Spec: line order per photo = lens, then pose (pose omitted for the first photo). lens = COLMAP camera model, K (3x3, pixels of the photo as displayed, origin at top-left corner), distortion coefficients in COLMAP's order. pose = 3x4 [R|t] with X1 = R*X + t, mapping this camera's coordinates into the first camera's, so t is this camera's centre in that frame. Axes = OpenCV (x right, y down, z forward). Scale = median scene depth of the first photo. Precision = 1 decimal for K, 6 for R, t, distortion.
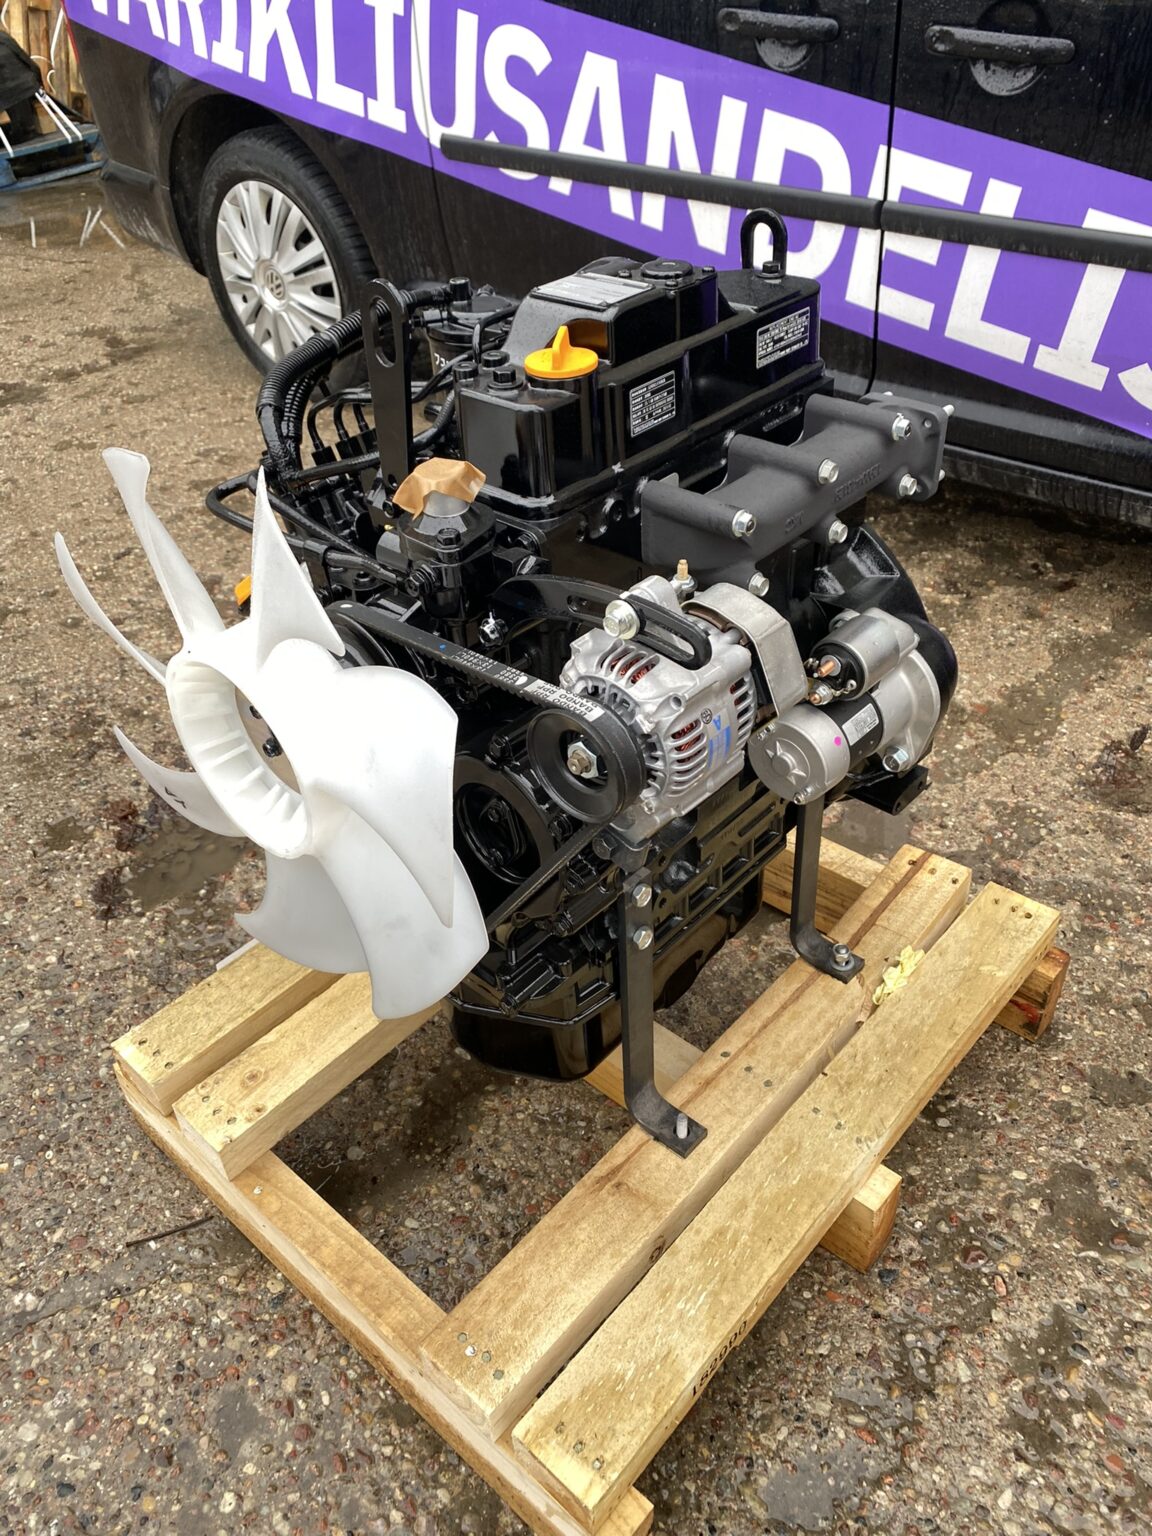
lens RADIAL K [[1160.5, 0, 576.0], [0, 1160.5, 760.0], [0, 0, 1]] dist [0.018771, -0.016357]
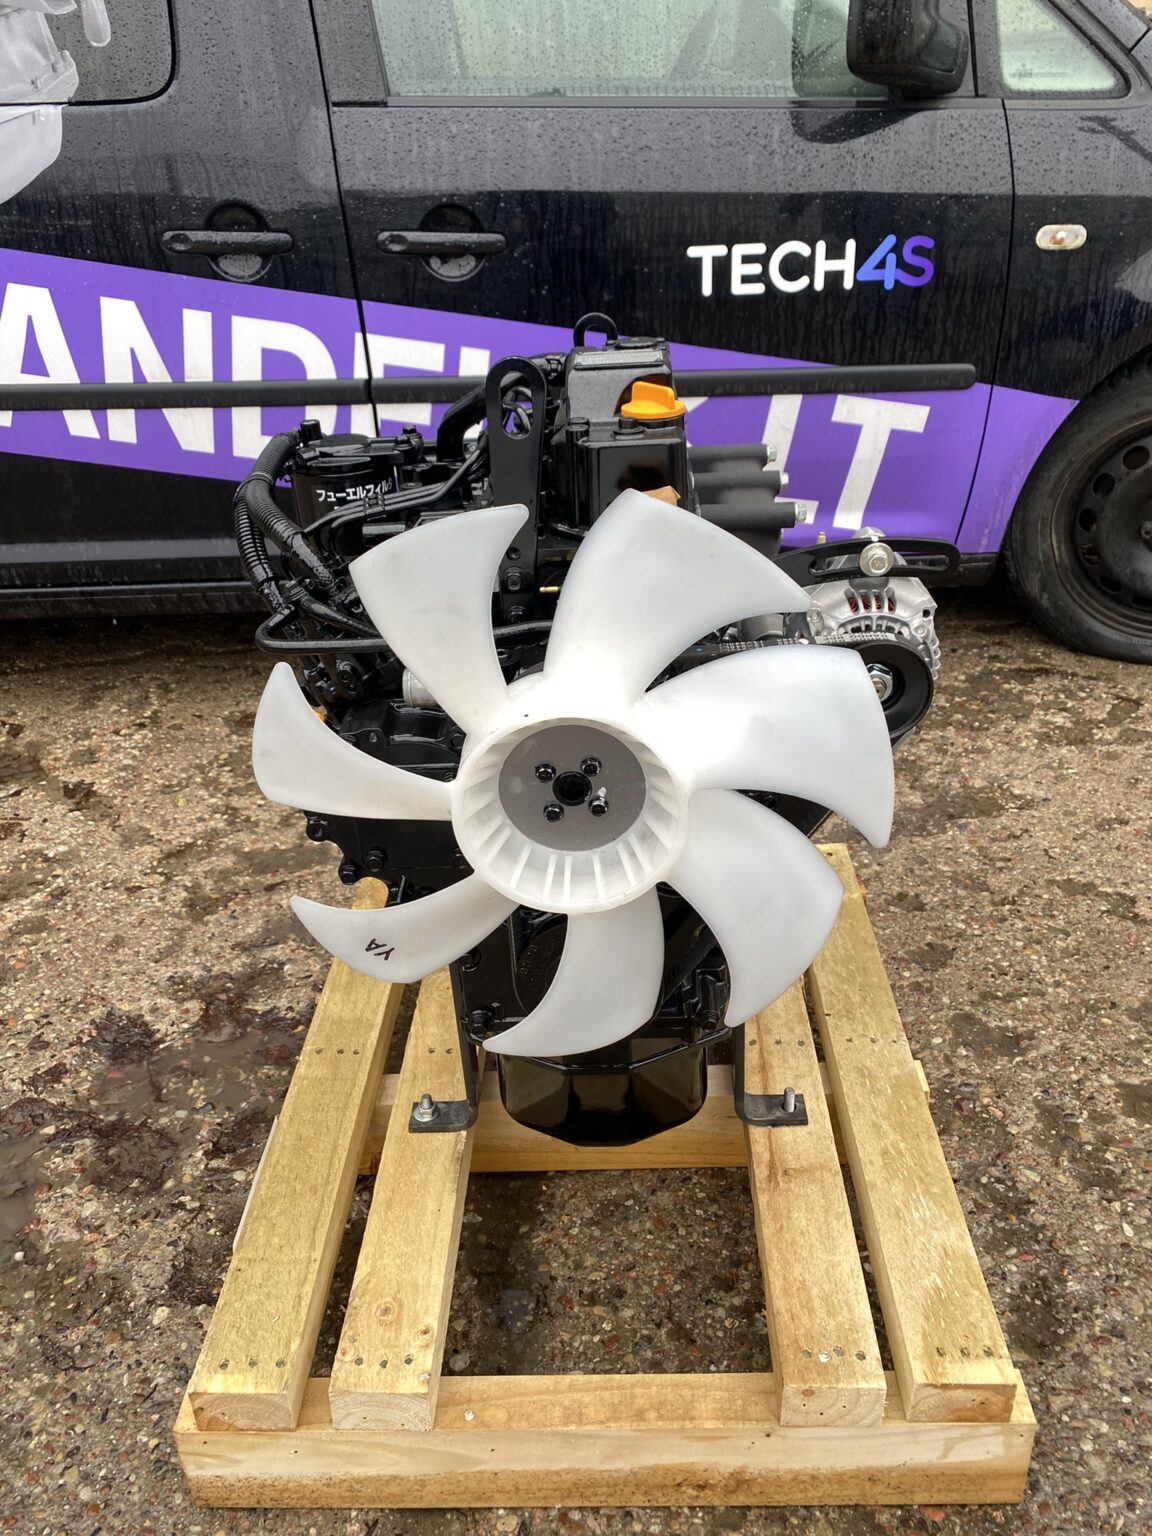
lens RADIAL K [[1160.5, 0, 578.8], [0, 1160.5, 769.4], [0, 0, 1]] dist [0.018771, -0.016357]
pose [[0.760746, -0.299915, 0.575602, -0.539343], [0.399787, 0.915158, -0.051541, 0.008964], [-0.511309, 0.269327, 0.816104, 0.121870]]
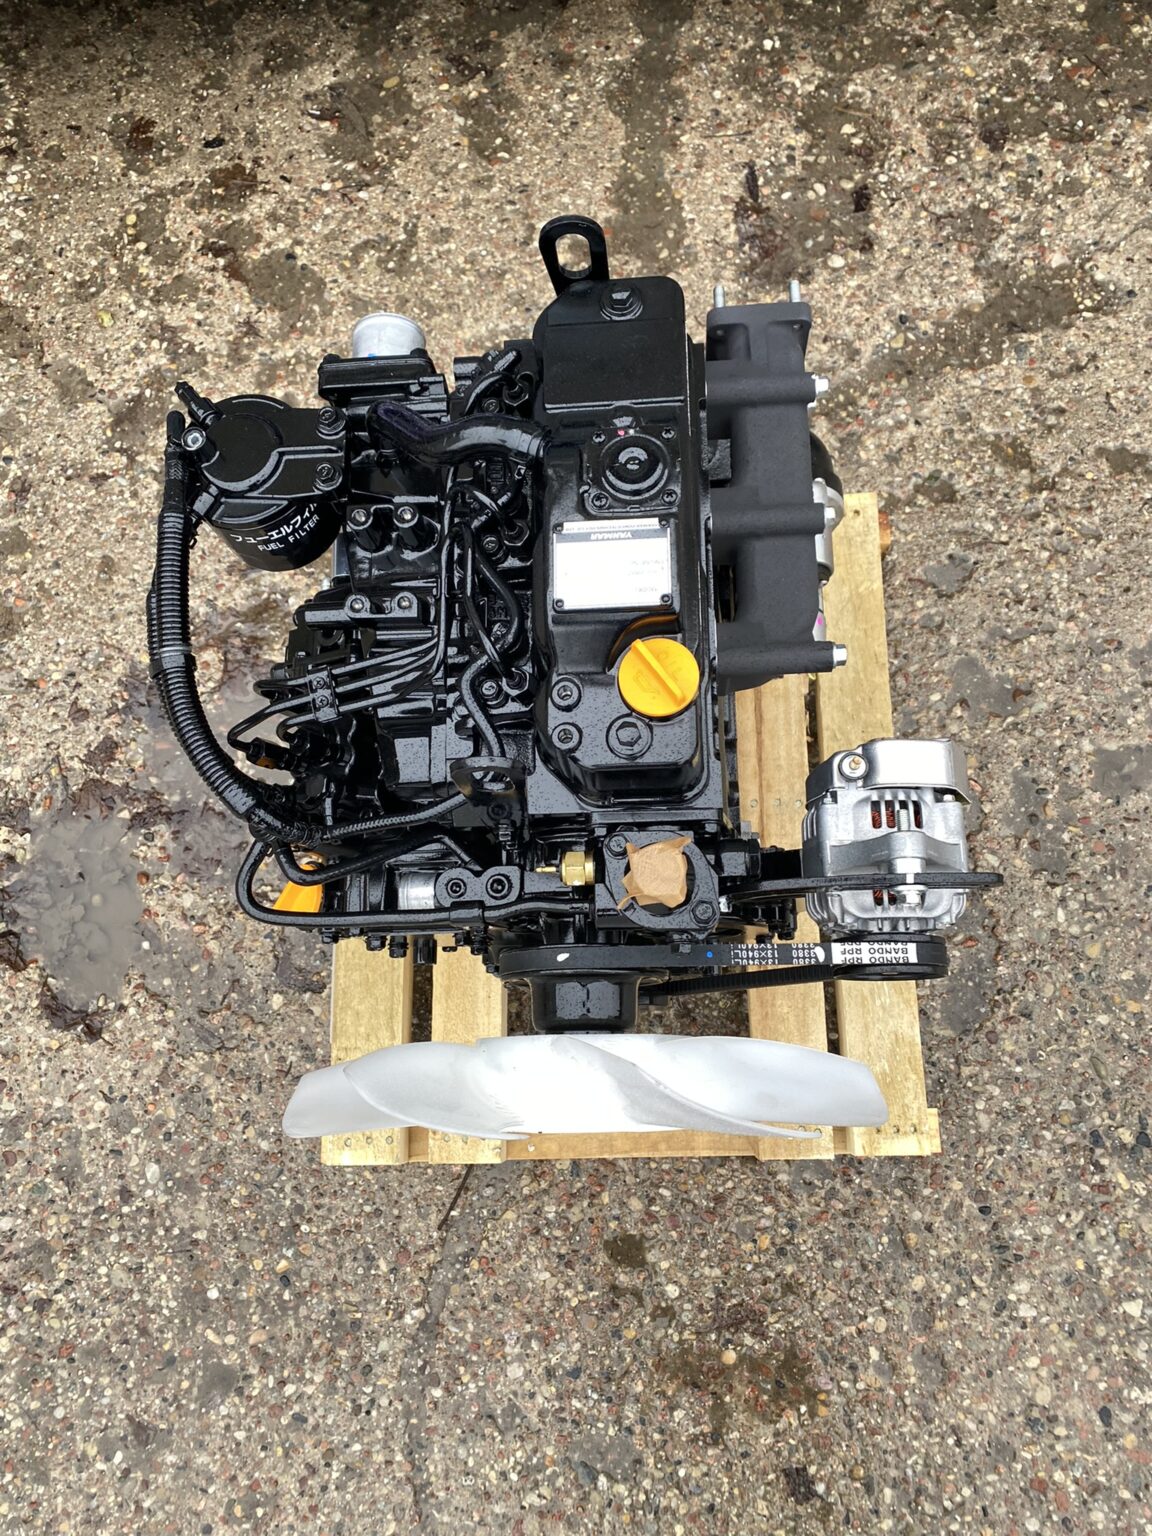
lens RADIAL K [[1160.5, 0, 584.7], [0, 1160.5, 762.8], [0, 0, 1]] dist [0.018771, -0.016357]
pose [[0.733297, -0.660241, 0.162352, -0.159140], [0.447337, 0.648329, 0.616084, -0.567342], [-0.512021, -0.379146, 0.770768, 0.195996]]
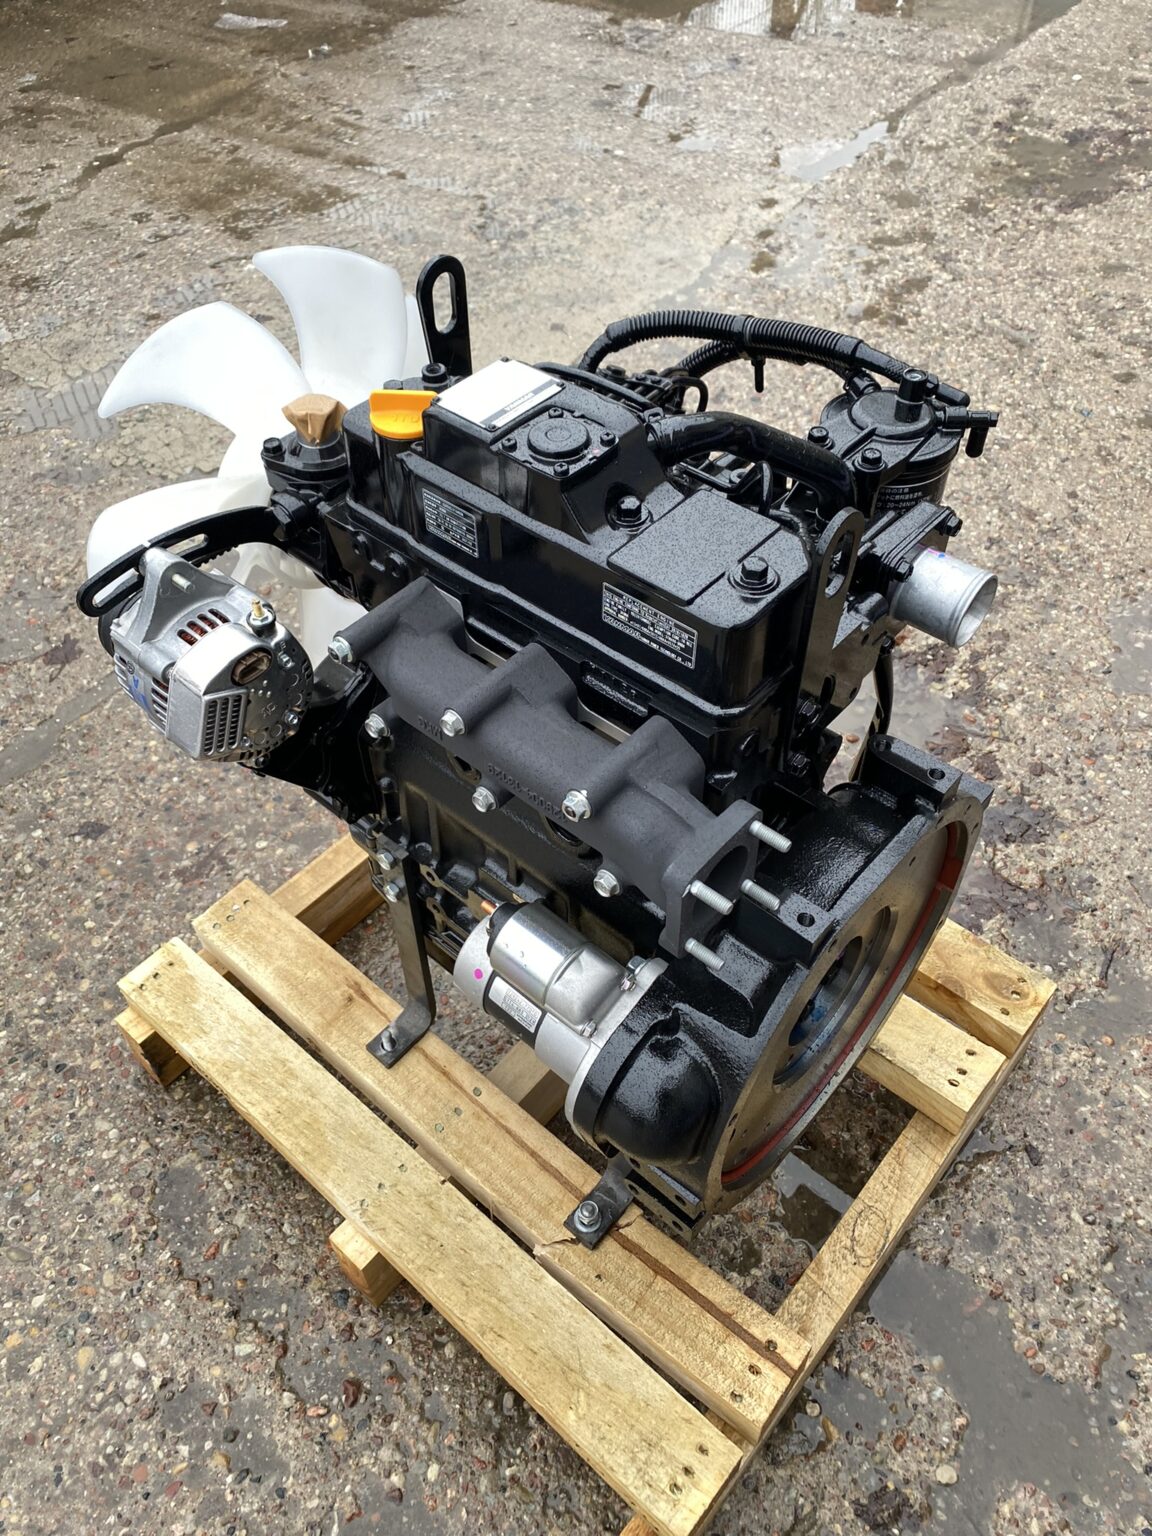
lens RADIAL K [[1160.5, 0, 564.8], [0, 1160.5, 773.5], [0, 0, 1]] dist [0.018771, -0.016357]
pose [[0.012130, 0.777967, -0.628188, 0.543974], [-0.583190, 0.515822, 0.627549, -0.565269], [0.812245, 0.358741, 0.459959, 0.487411]]
